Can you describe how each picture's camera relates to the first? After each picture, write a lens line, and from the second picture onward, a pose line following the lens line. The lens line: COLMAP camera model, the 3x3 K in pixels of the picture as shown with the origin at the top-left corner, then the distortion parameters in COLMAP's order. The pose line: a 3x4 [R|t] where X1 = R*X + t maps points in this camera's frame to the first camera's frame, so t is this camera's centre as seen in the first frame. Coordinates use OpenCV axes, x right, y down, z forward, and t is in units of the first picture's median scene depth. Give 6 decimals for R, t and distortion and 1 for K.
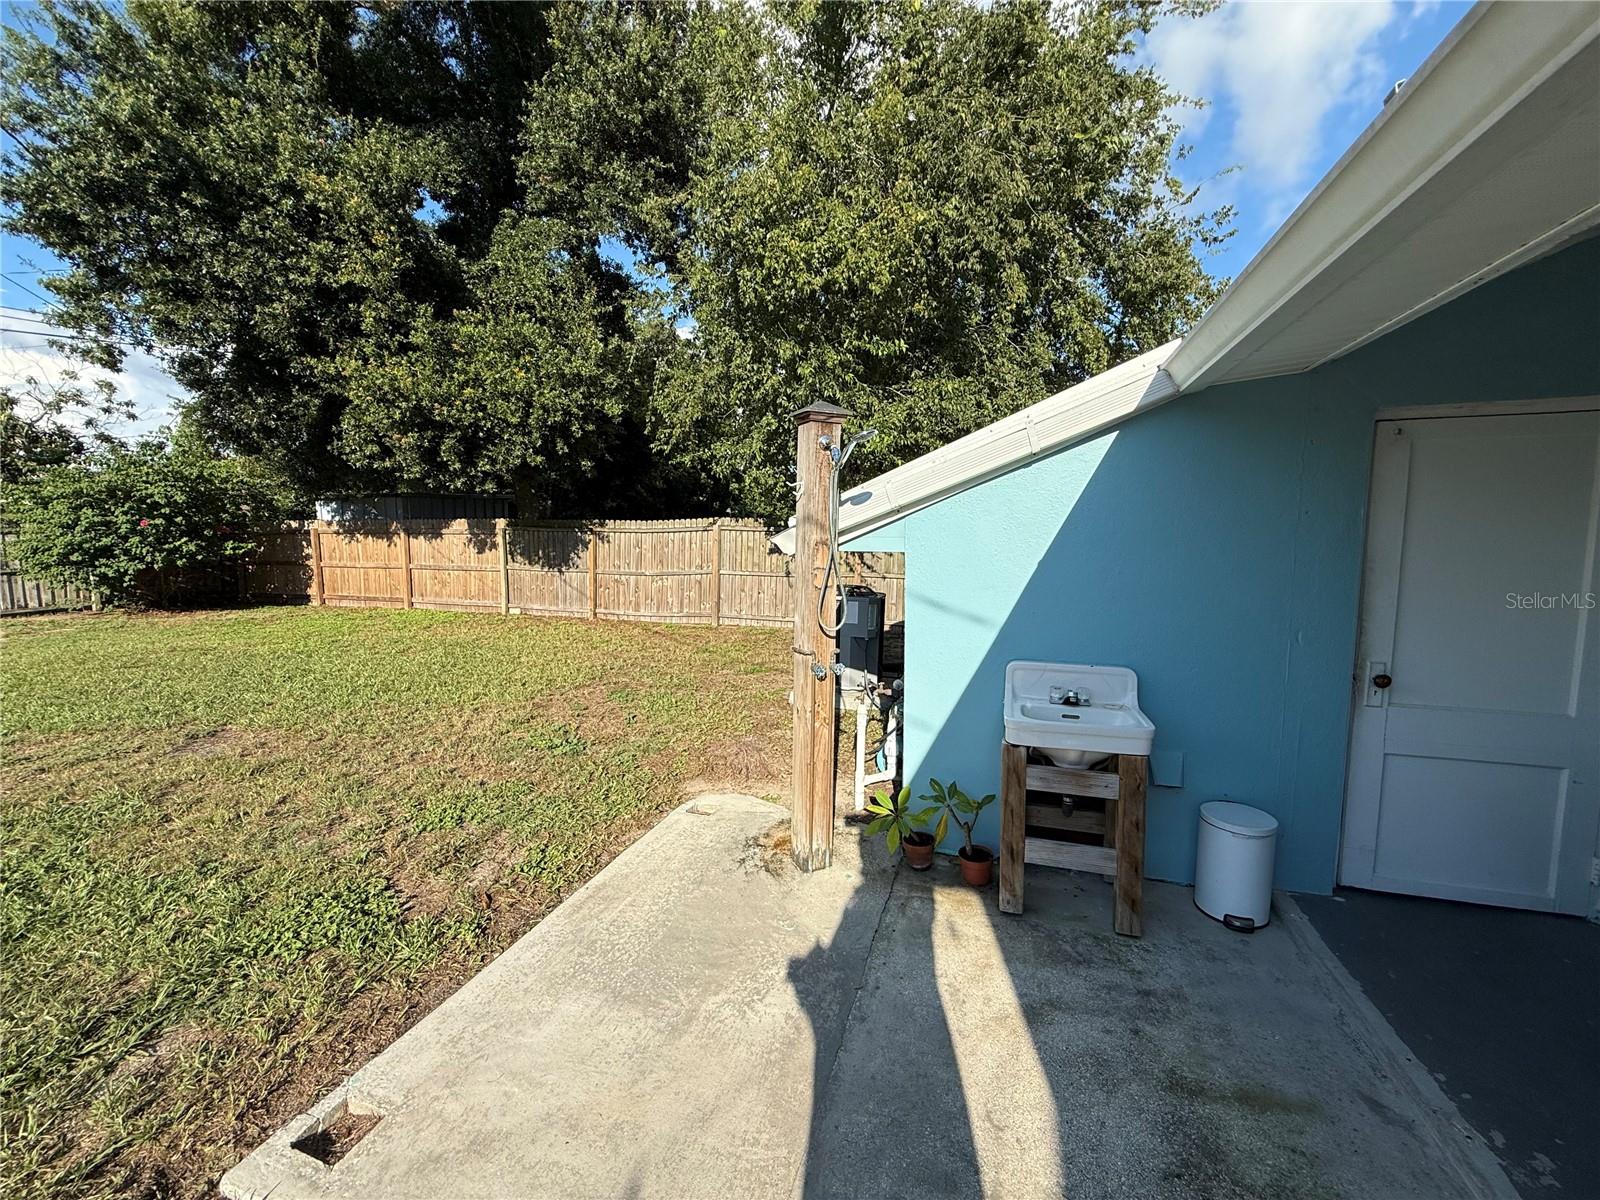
lens RADIAL K [[640.3, 0, 804.2], [0, 640.3, 600.8], [0, 0, 1]] dist [-0.000192, 0.000512]
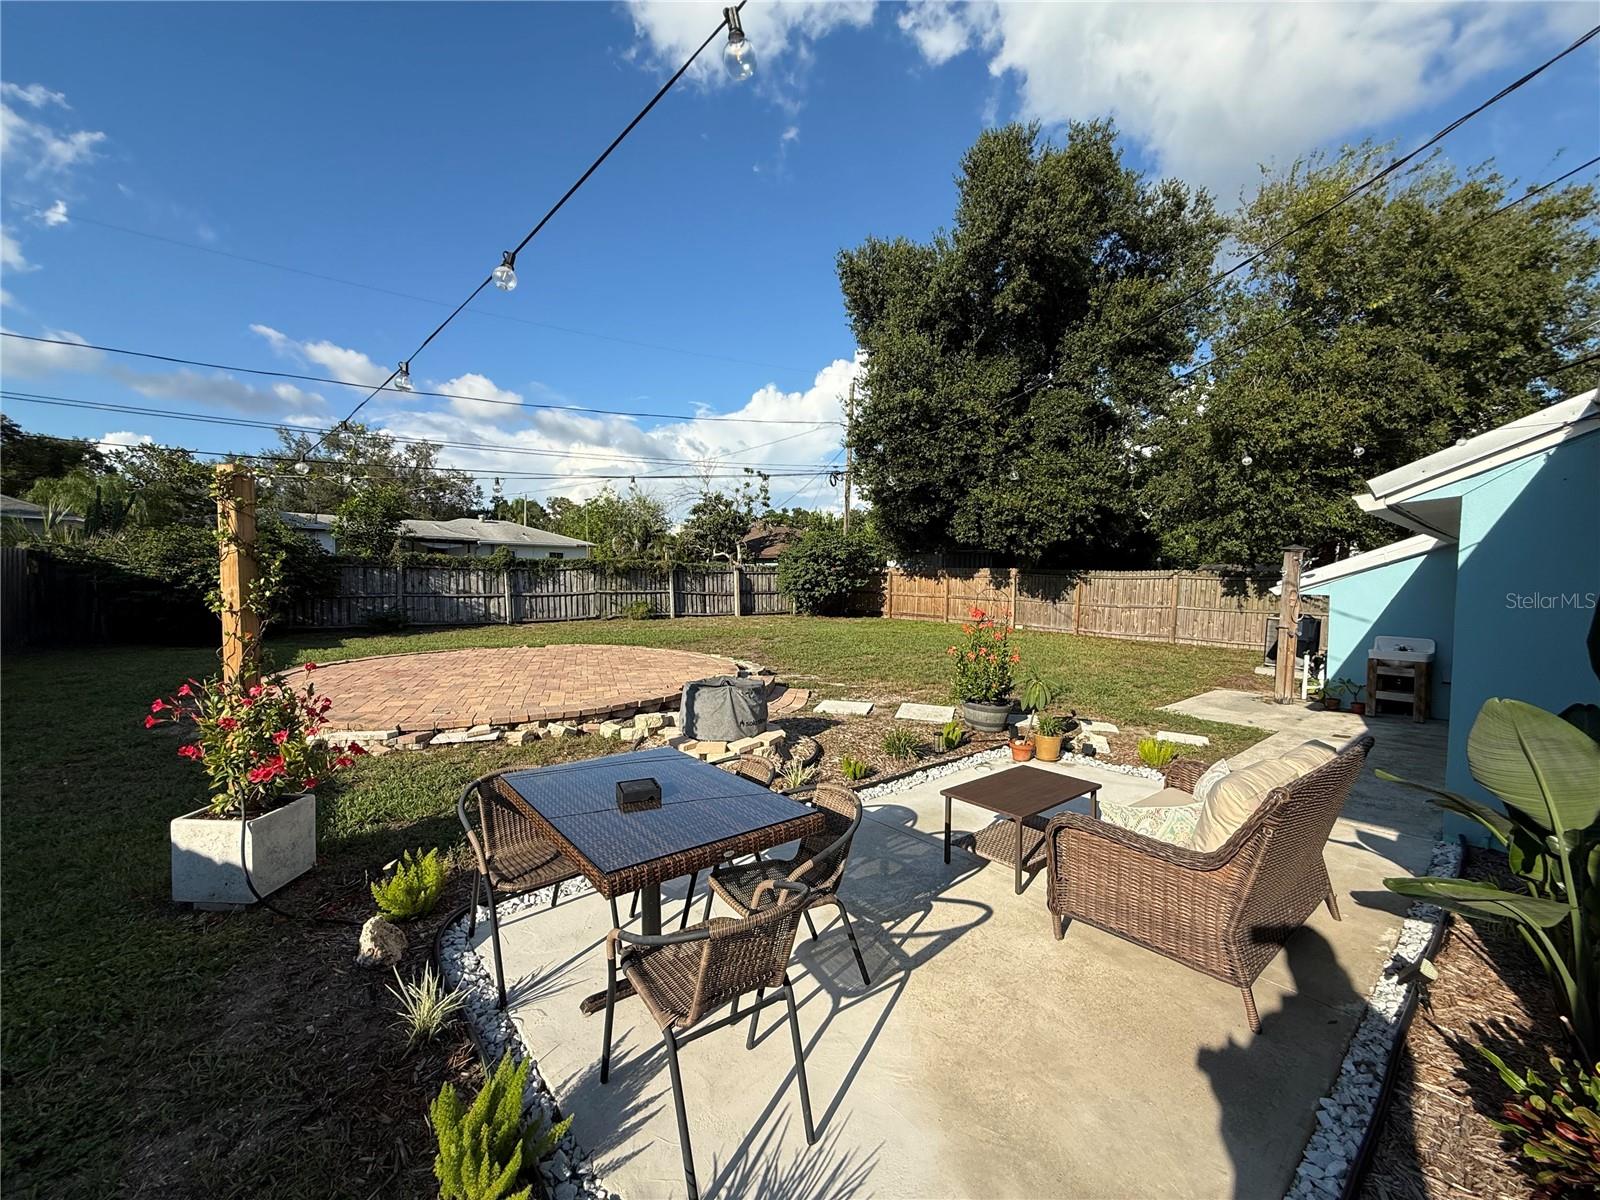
lens RADIAL K [[638.7, 0, 800.0], [0, 638.7, 600.0], [0, 0, 1]] dist [0.000035, 0.000191]
pose [[0.845507, 0.036204, -0.532736, -0.093307], [-0.068901, 0.996755, -0.041614, 0.066292], [0.529501, 0.071891, 0.845258, -0.772984]]
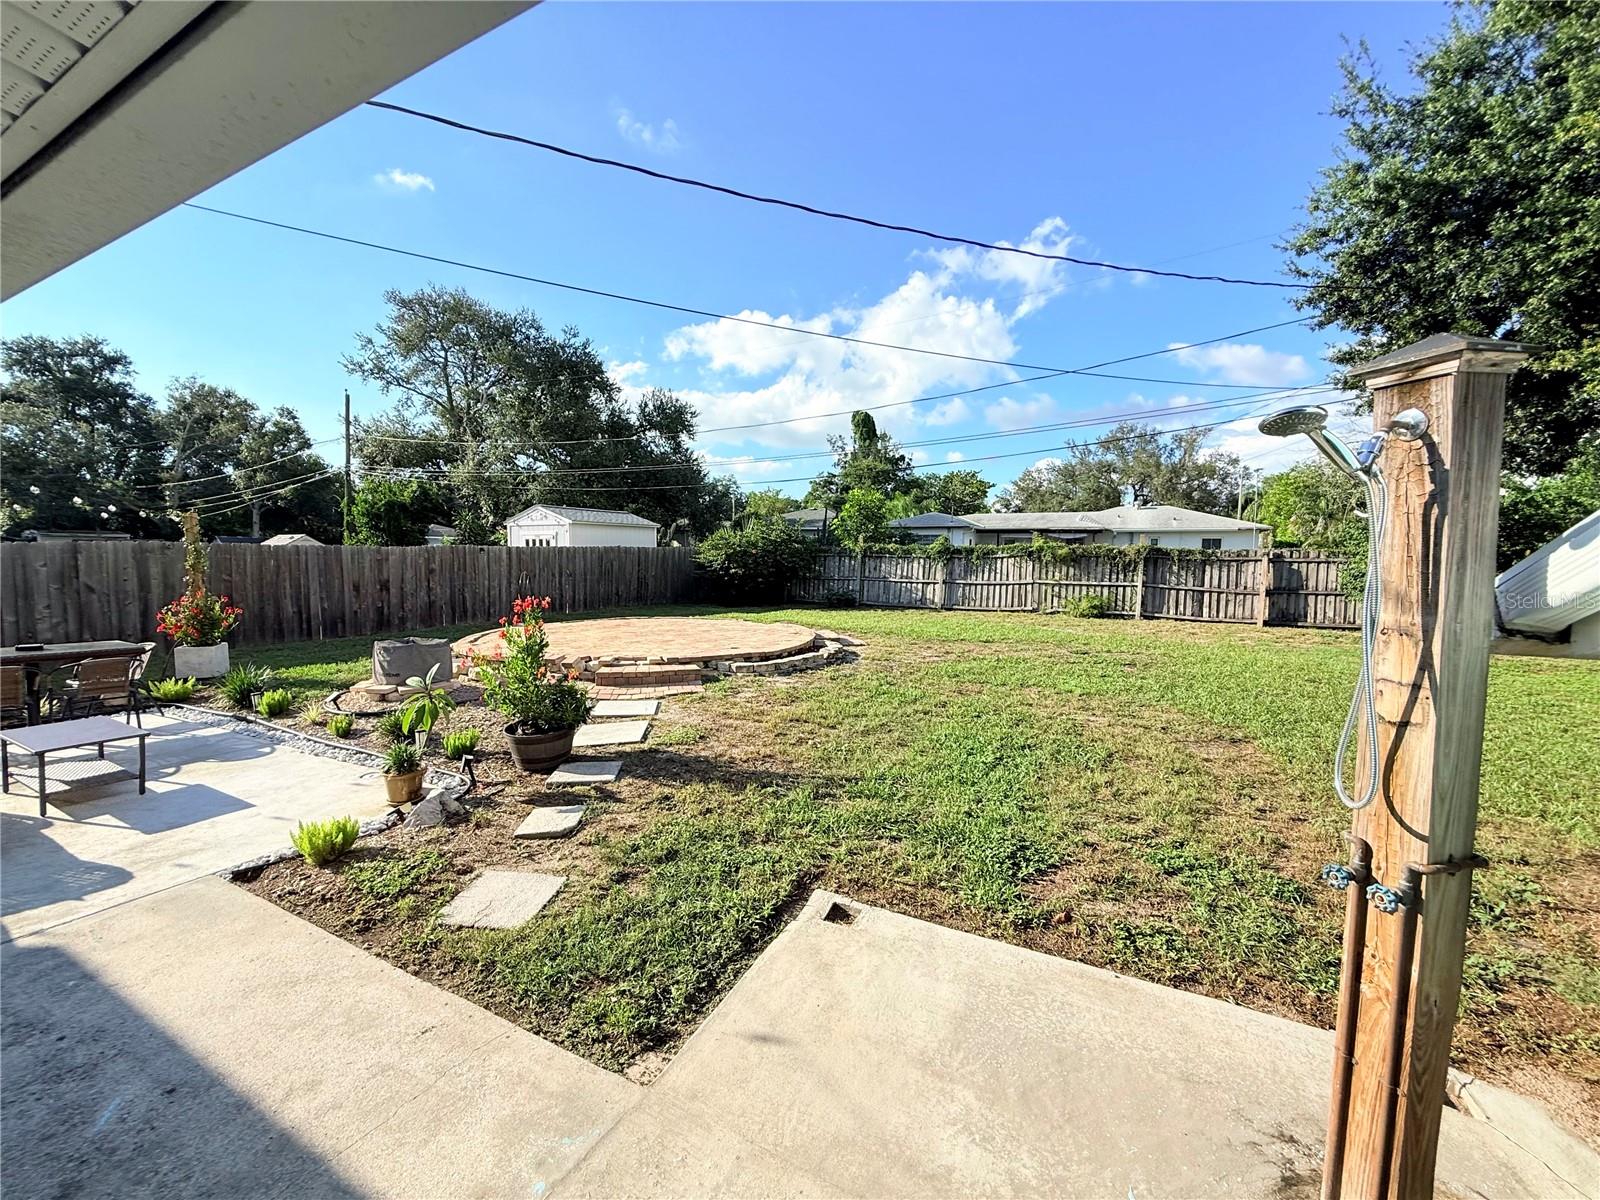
lens RADIAL K [[640.3, 0, 804.2], [0, 640.3, 600.8], [0, 0, 1]] dist [-0.000192, 0.000512]
pose [[-0.167707, 0.070386, -0.983321, 0.156881], [-0.107038, 0.990251, 0.089138, -0.030193], [0.980009, 0.120201, -0.158538, 0.169865]]
